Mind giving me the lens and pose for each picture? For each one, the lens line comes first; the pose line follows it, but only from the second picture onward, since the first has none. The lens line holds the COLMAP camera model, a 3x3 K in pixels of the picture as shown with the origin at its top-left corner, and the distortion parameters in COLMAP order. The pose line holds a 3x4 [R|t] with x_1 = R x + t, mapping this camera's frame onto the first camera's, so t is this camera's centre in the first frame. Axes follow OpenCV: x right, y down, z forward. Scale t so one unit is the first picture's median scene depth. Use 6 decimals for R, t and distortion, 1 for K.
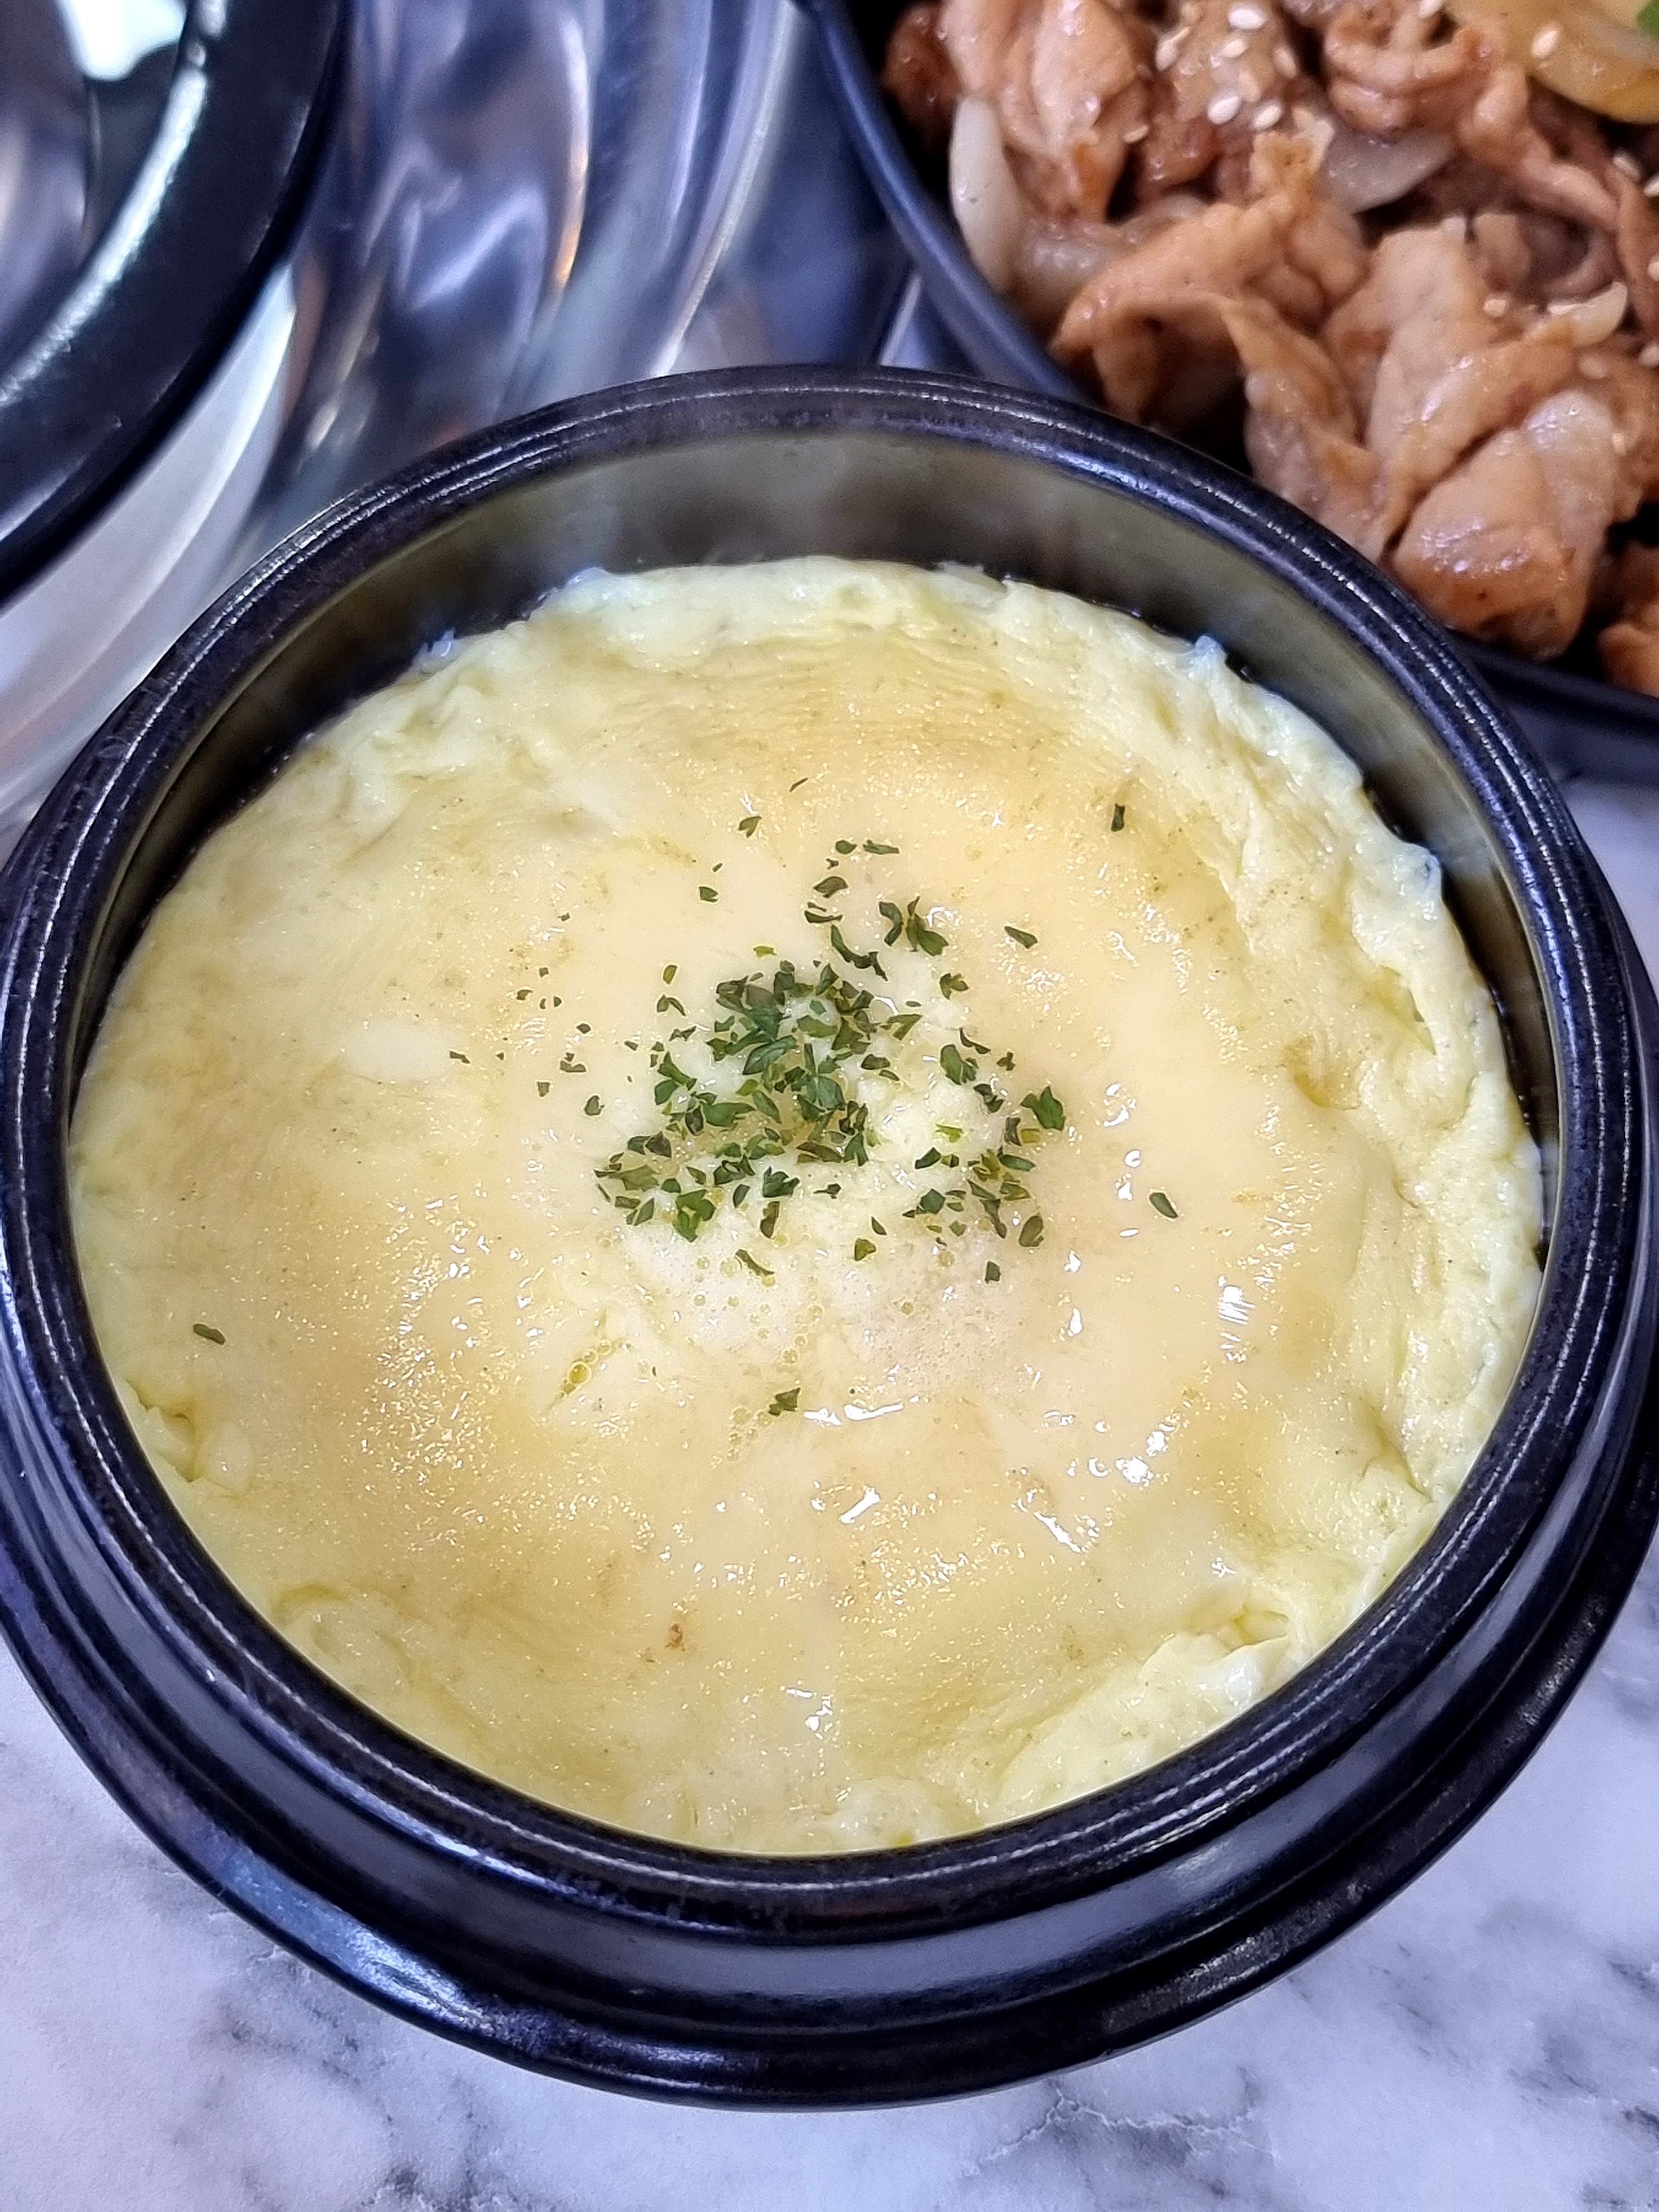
lens RADIAL K [[3316.6, 0, 829.2], [0, 3316.6, 1108.7], [0, 0, 1]] dist [0.023477, 0.000000]
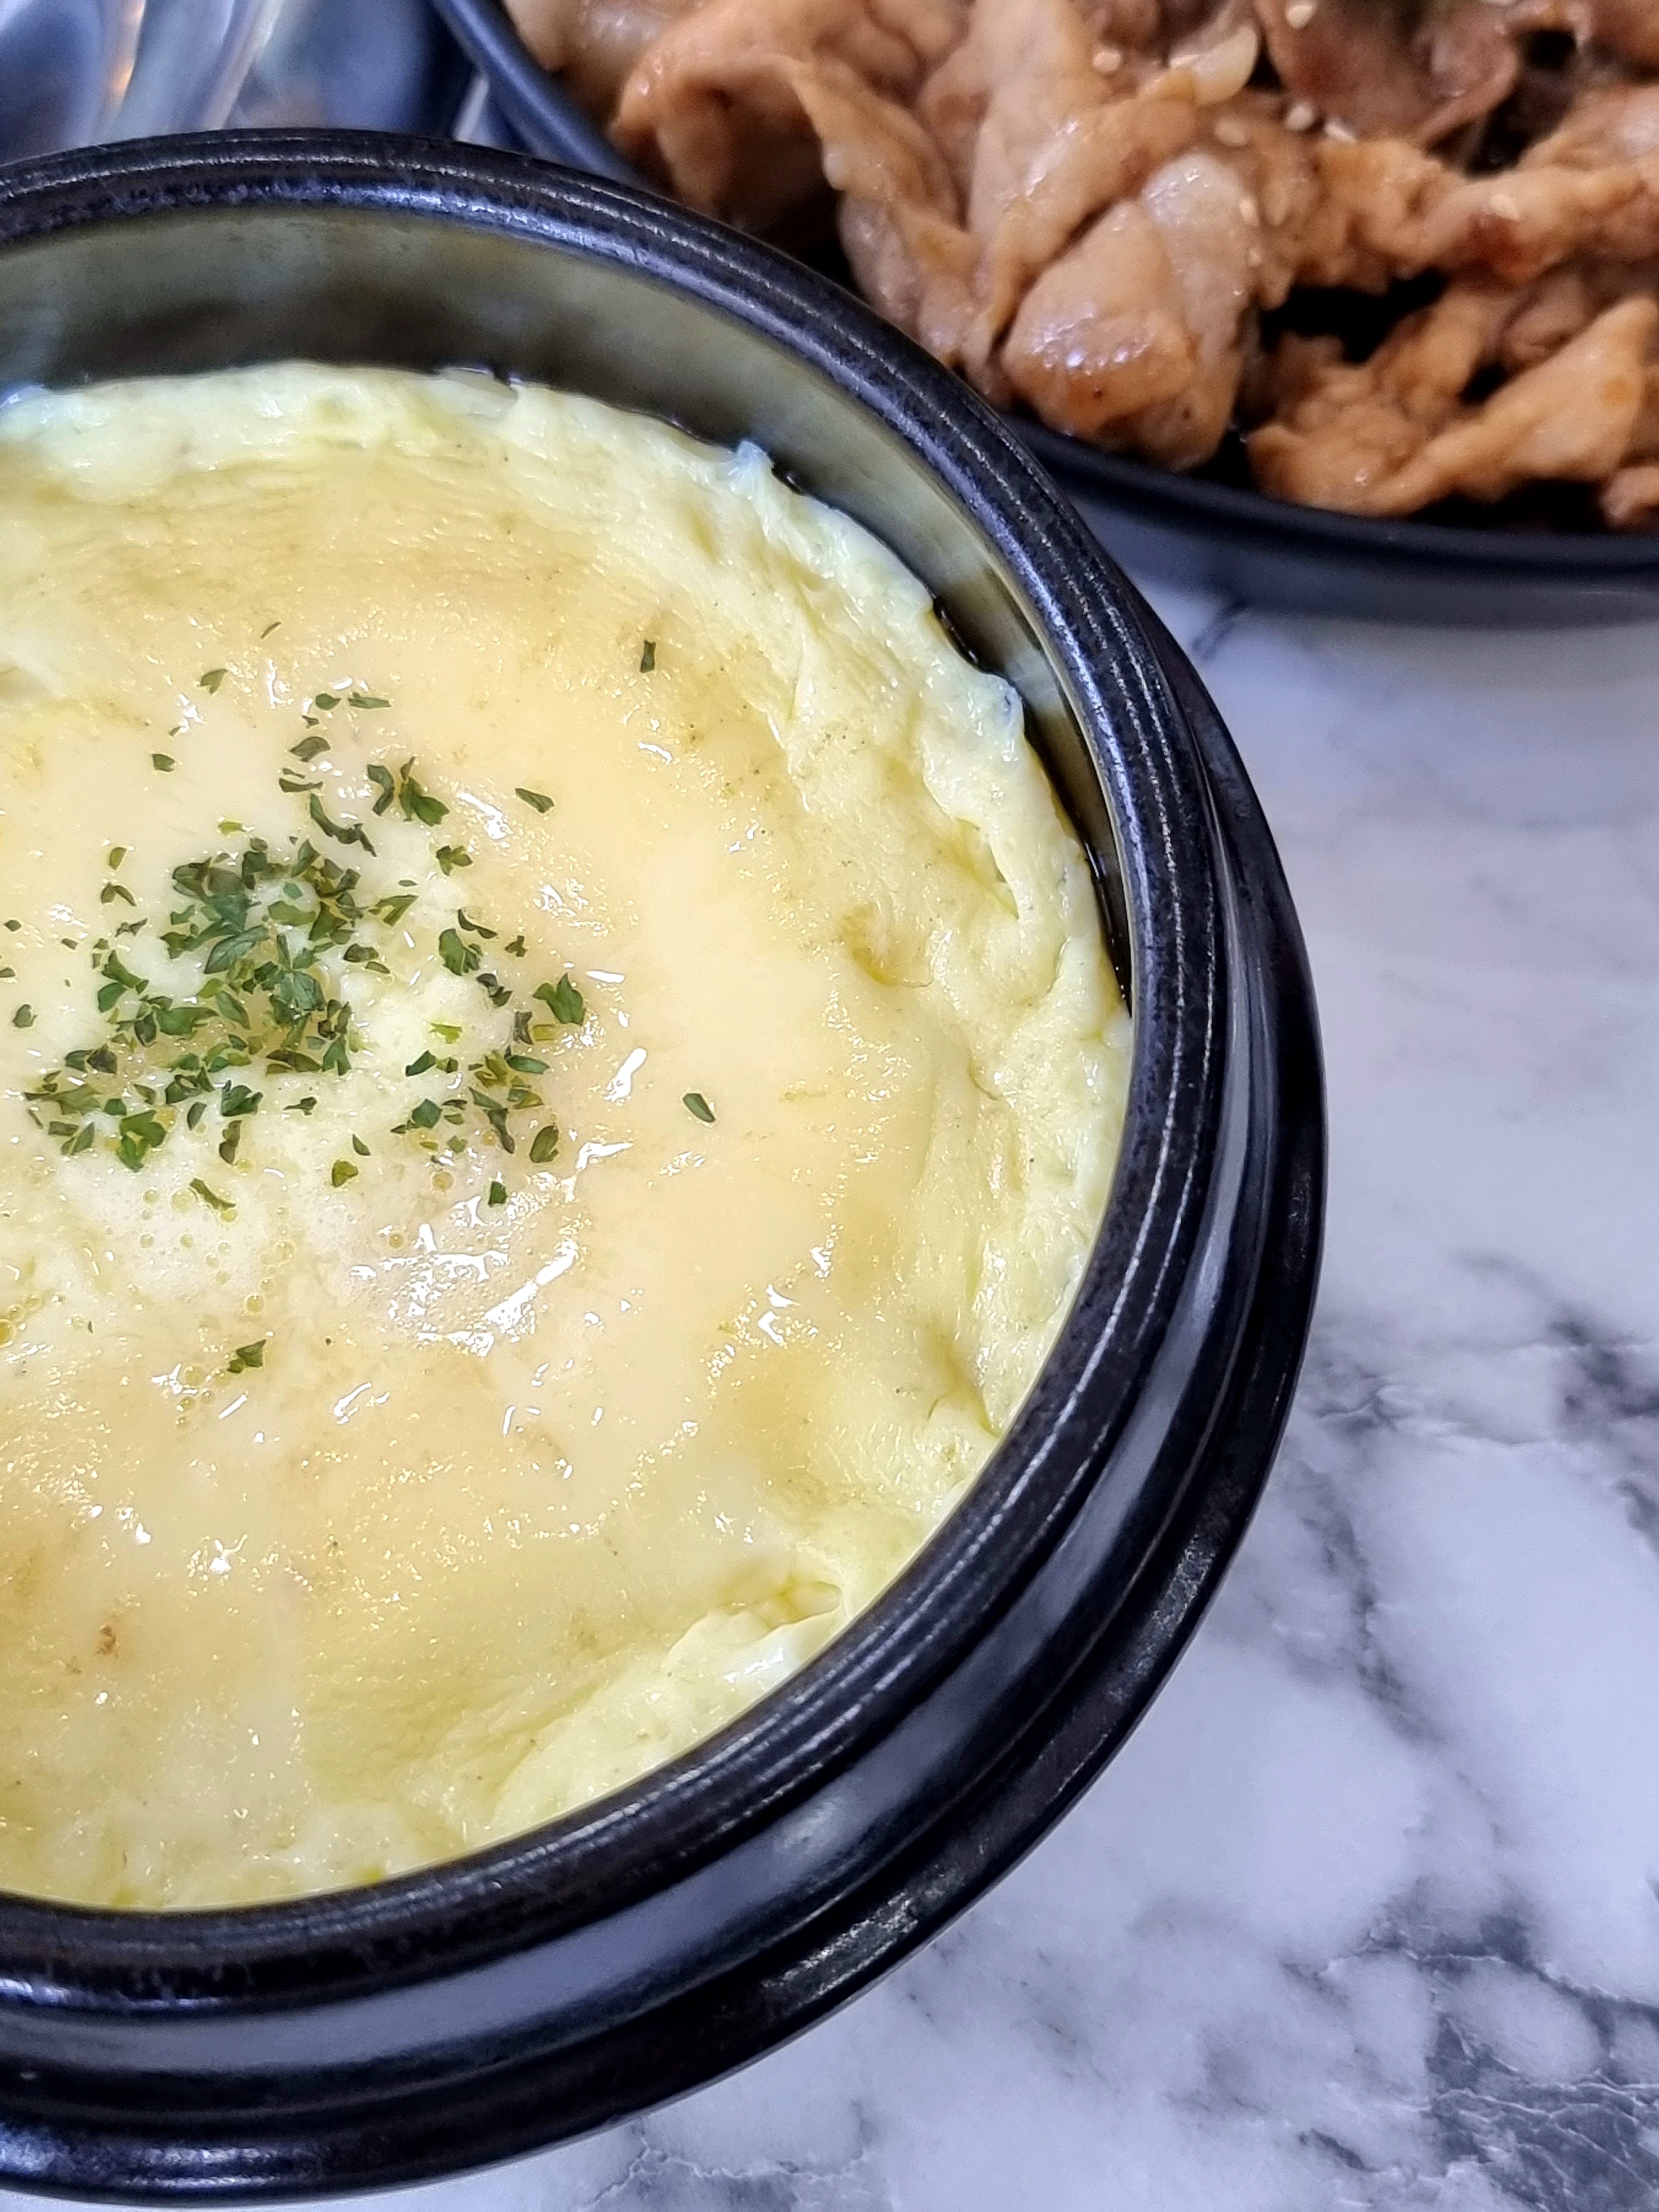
lens RADIAL K [[3316.6, 0, 829.7], [0, 3316.6, 1103.1], [0, 0, 1]] dist [0.023477, 0.000000]
pose [[0.999171, -0.037431, 0.016008, 0.117199], [0.037133, 0.999139, 0.018500, 0.013037], [-0.016687, -0.017890, 0.999701, 0.146102]]
